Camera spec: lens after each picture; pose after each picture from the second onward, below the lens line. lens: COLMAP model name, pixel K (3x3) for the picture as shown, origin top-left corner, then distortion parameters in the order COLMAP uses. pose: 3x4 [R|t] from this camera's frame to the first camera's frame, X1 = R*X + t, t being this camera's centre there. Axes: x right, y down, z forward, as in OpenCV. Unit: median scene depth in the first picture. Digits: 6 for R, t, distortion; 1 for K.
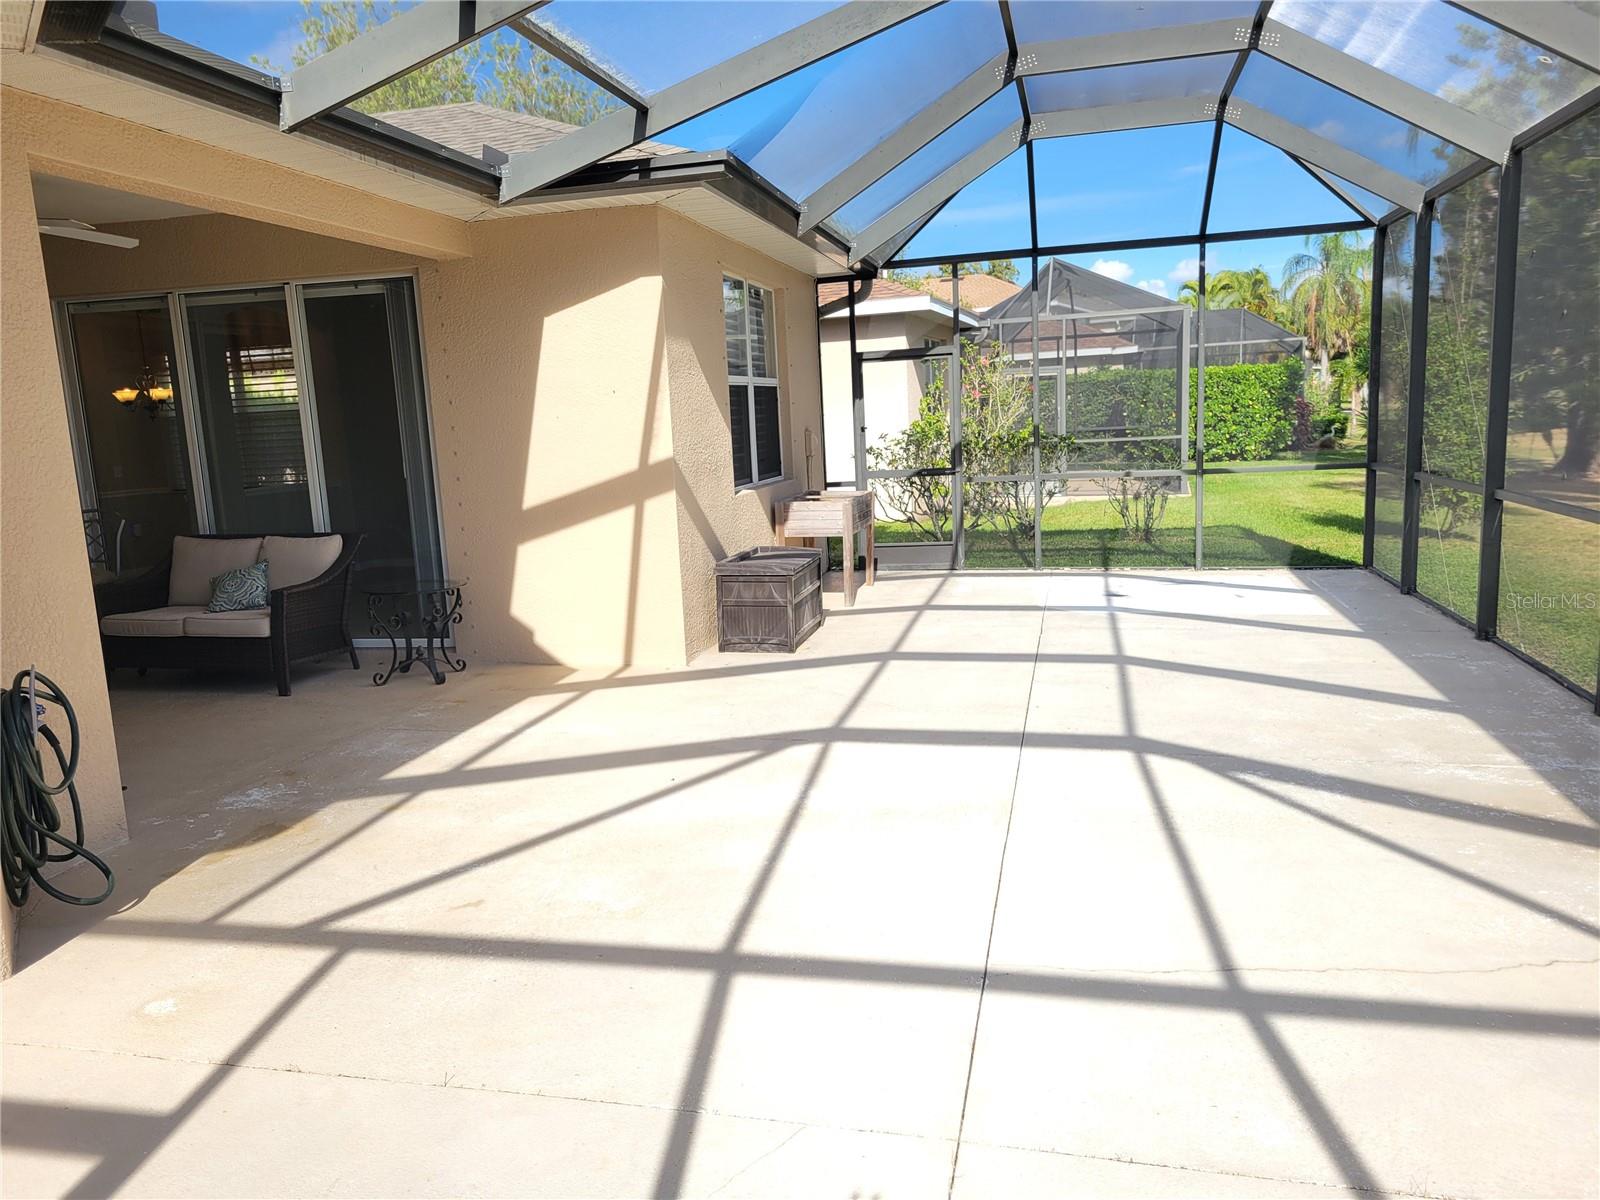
lens RADIAL K [[1206.4, 0, 798.9], [0, 1206.4, 602.2], [0, 0, 1]] dist [0.056413, -0.043276]
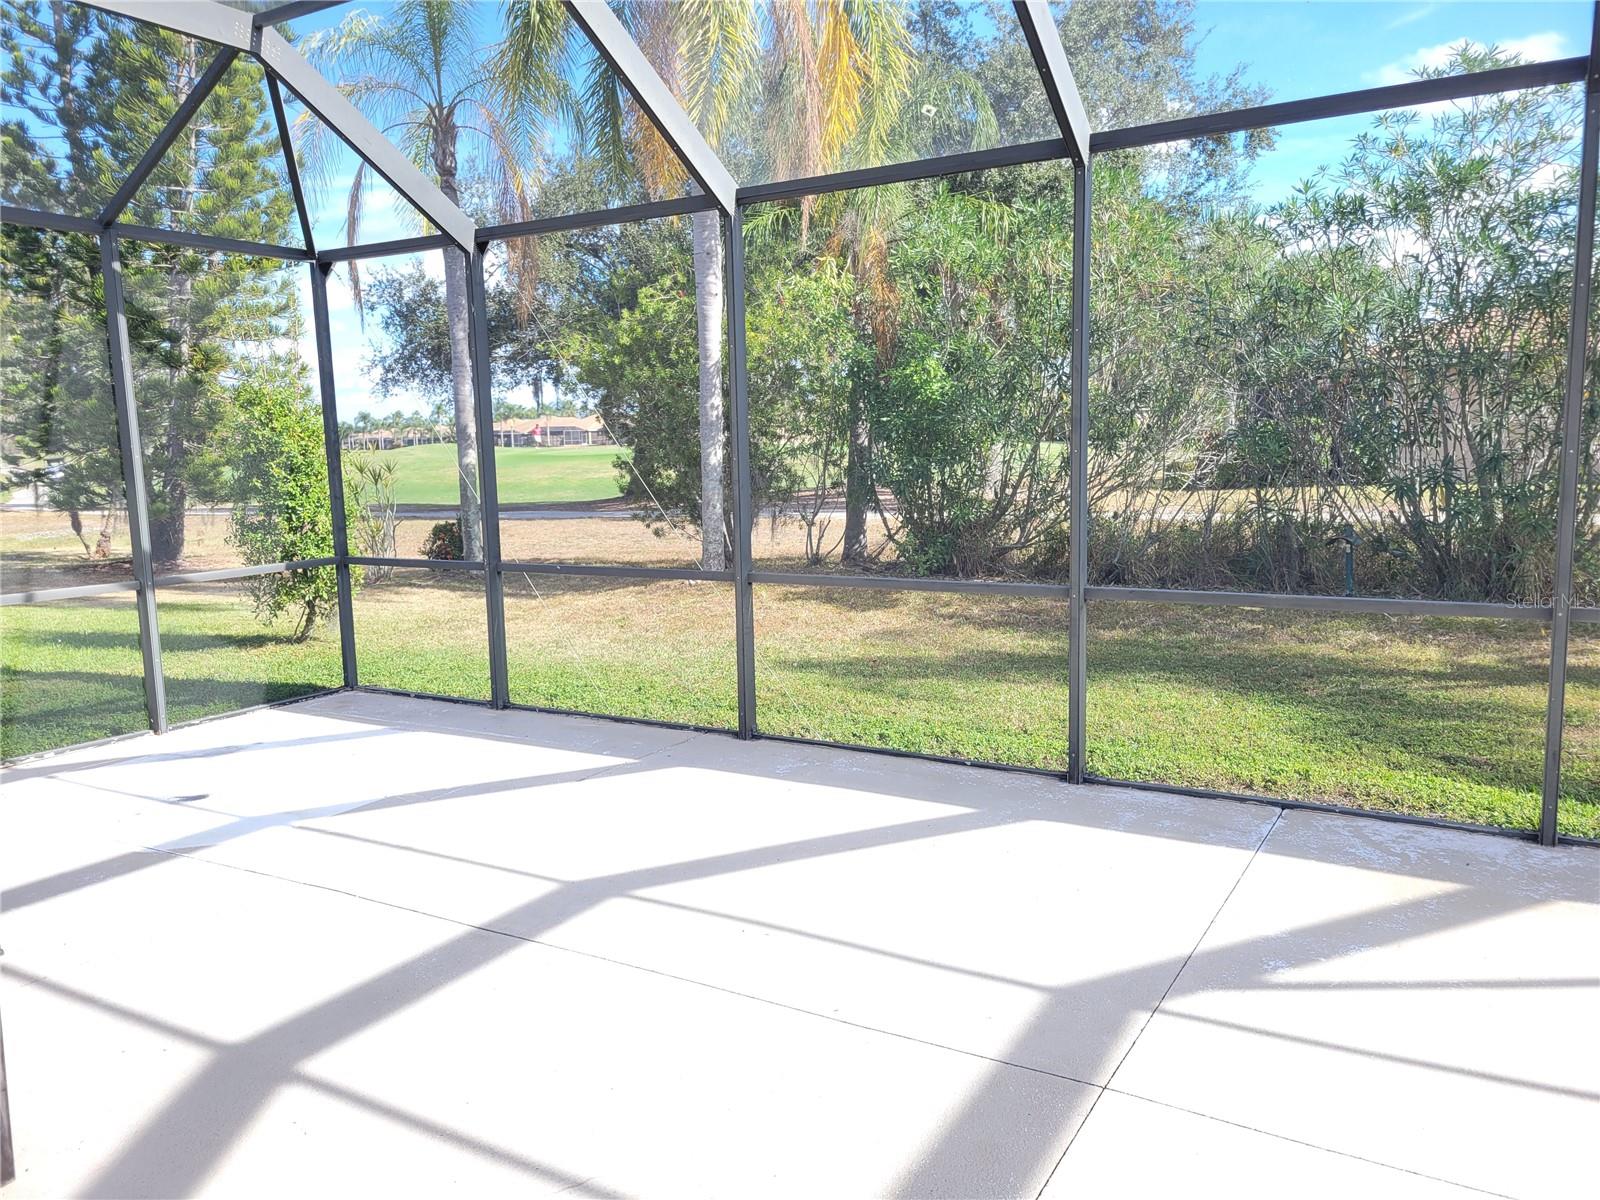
lens RADIAL K [[1206.4, 0, 800.6], [0, 1206.4, 601.5], [0, 0, 1]] dist [0.056413, -0.043276]
pose [[0.300748, -0.088673, 0.949572, -0.356224], [0.159657, 0.986298, 0.041536, -0.140057], [-0.940245, 0.139114, 0.310784, 0.972483]]
